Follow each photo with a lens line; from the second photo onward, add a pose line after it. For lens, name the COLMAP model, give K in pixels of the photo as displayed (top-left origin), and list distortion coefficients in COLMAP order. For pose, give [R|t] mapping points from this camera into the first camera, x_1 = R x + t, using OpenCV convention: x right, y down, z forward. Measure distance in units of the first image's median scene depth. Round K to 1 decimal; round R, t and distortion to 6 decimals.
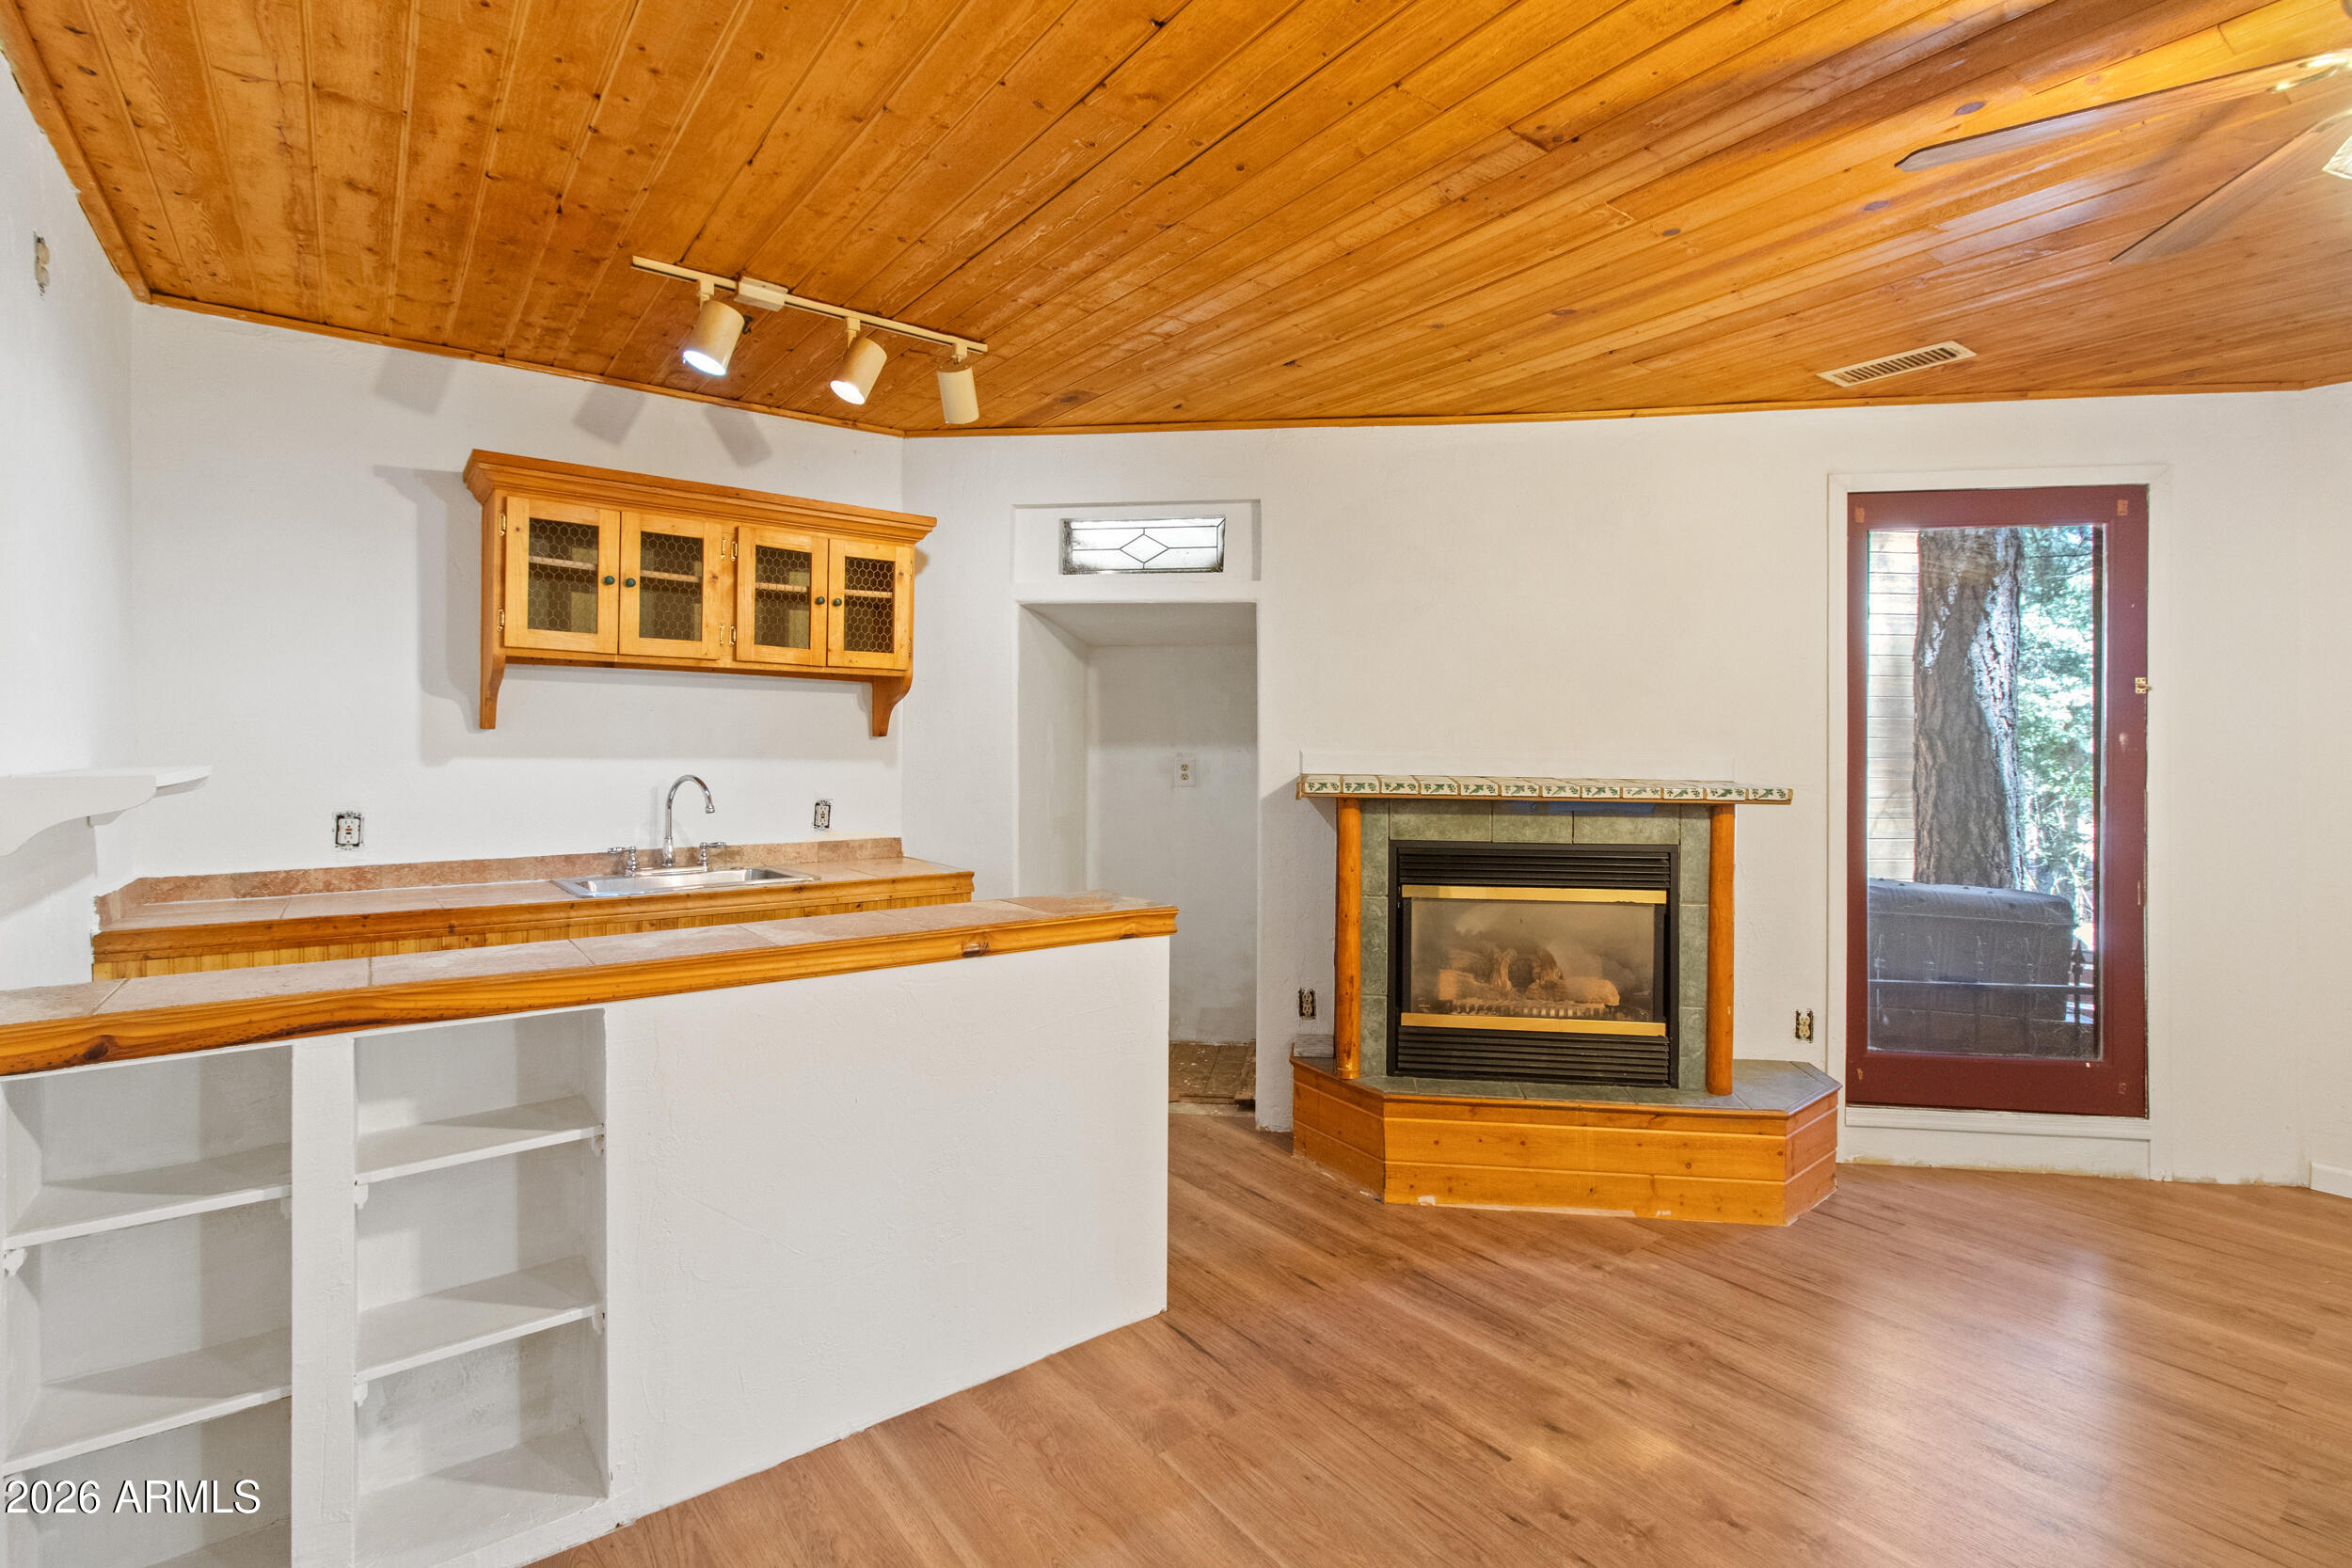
lens RADIAL K [[1083.6, 0, 1183.8], [0, 1083.6, 749.1], [0, 0, 1]] dist [0.003967, -0.000632]
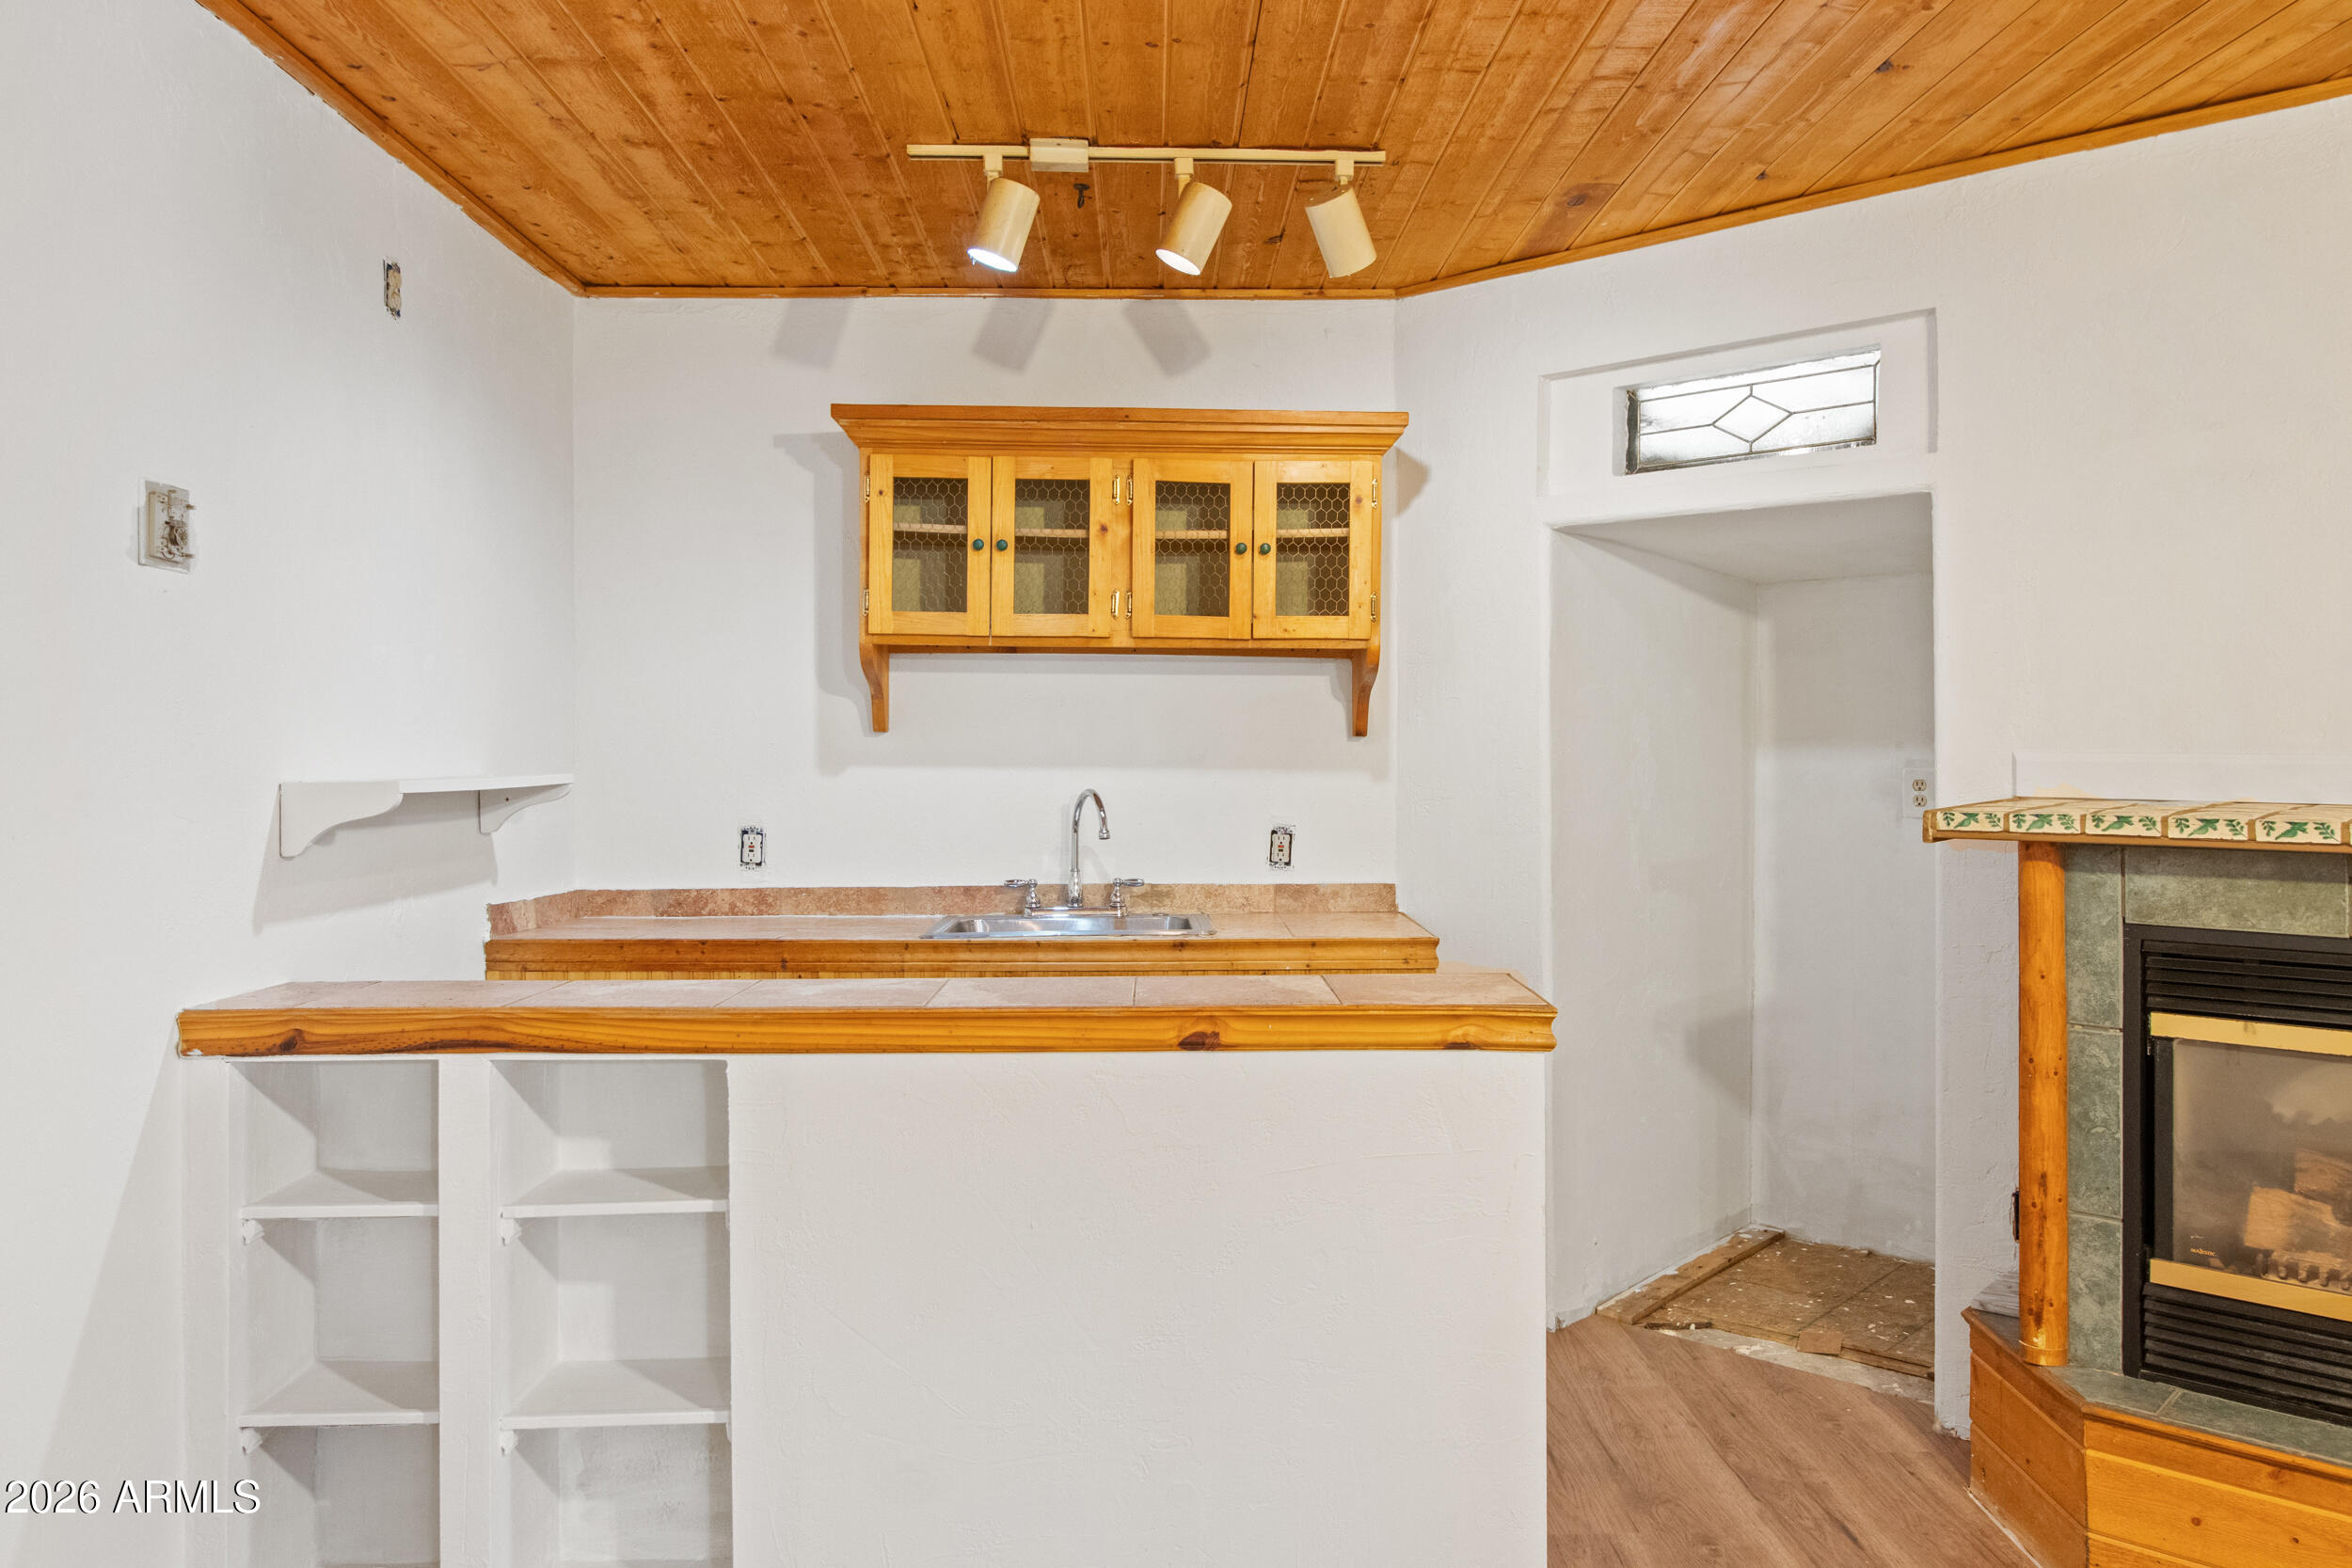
lens RADIAL K [[1667.3, 0, 1206.8], [0, 1667.3, 747.3], [0, 0, 1]] dist [0.005814, -0.008901]
pose [[0.817408, -0.006189, -0.576026, 0.302641], [0.002863, 0.999974, -0.006681, 0.002702], [0.576052, 0.003812, 0.817404, 0.088391]]
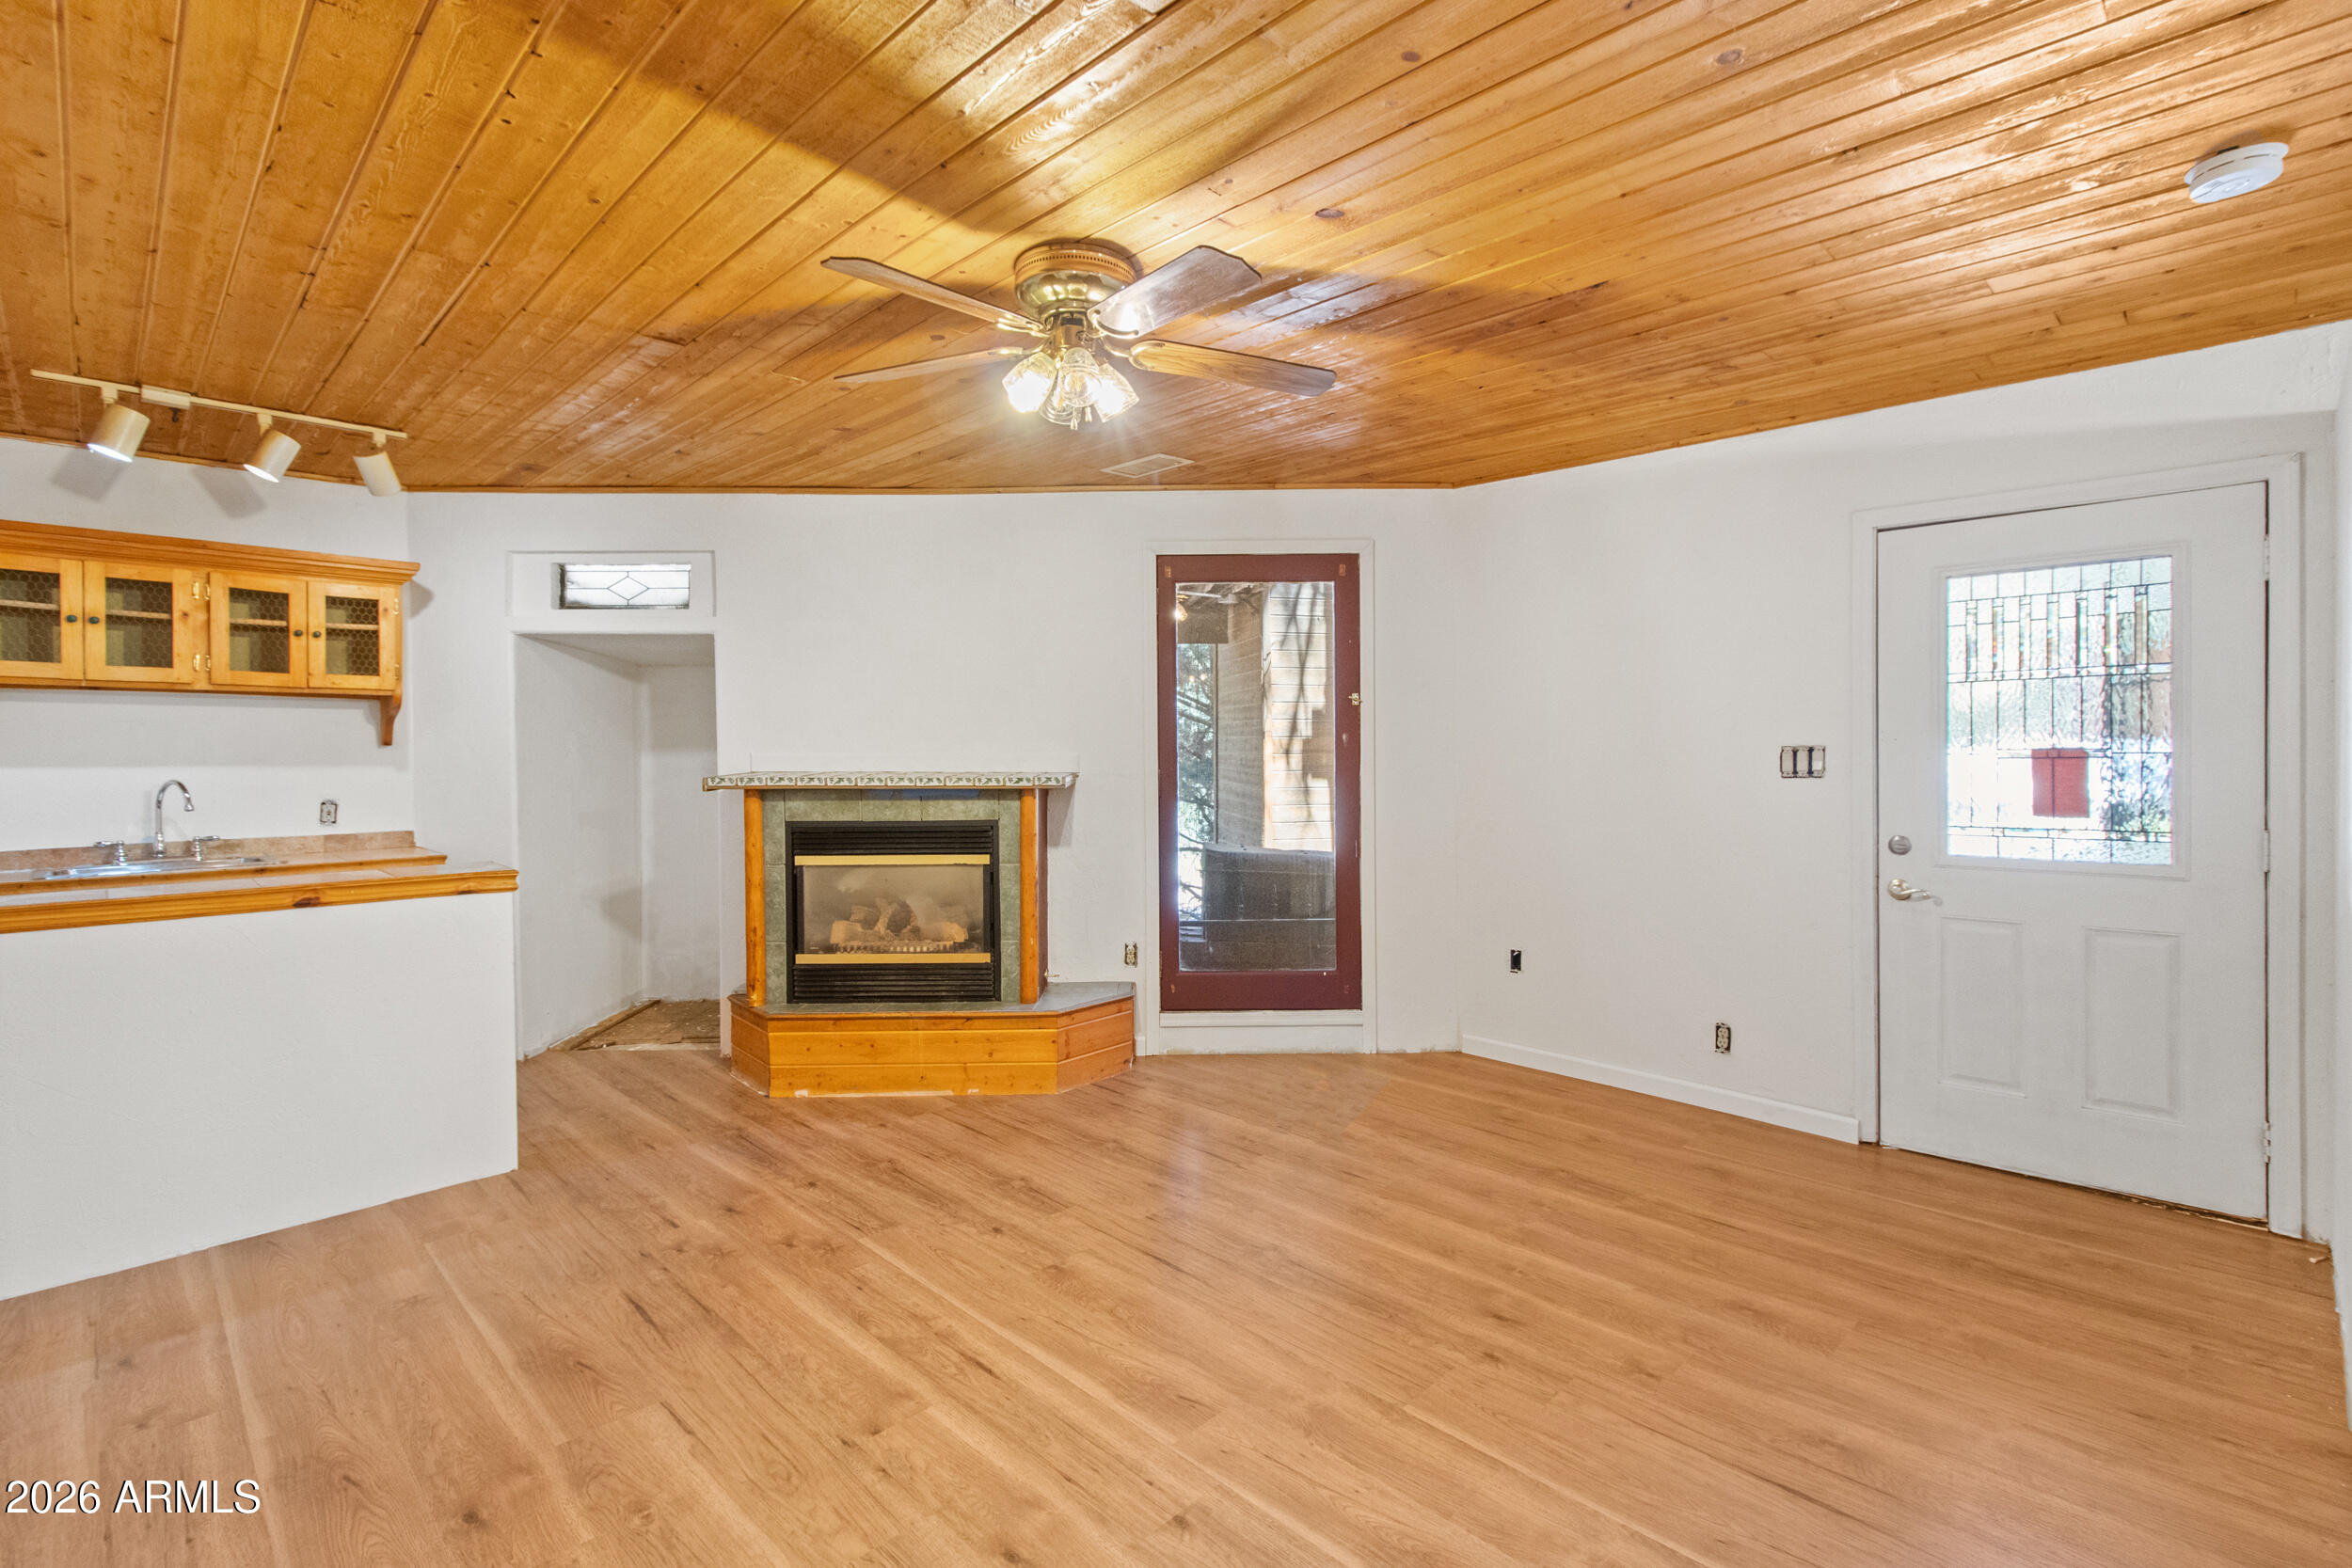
lens RADIAL K [[1083.6, 0, 1196.8], [0, 1083.6, 768.1], [0, 0, 1]] dist [0.003967, -0.000632]
pose [[0.989530, -0.014121, 0.143635, 0.507401], [0.012045, 0.999810, 0.015309, 0.006598], [-0.143824, -0.013419, 0.989512, -0.359425]]
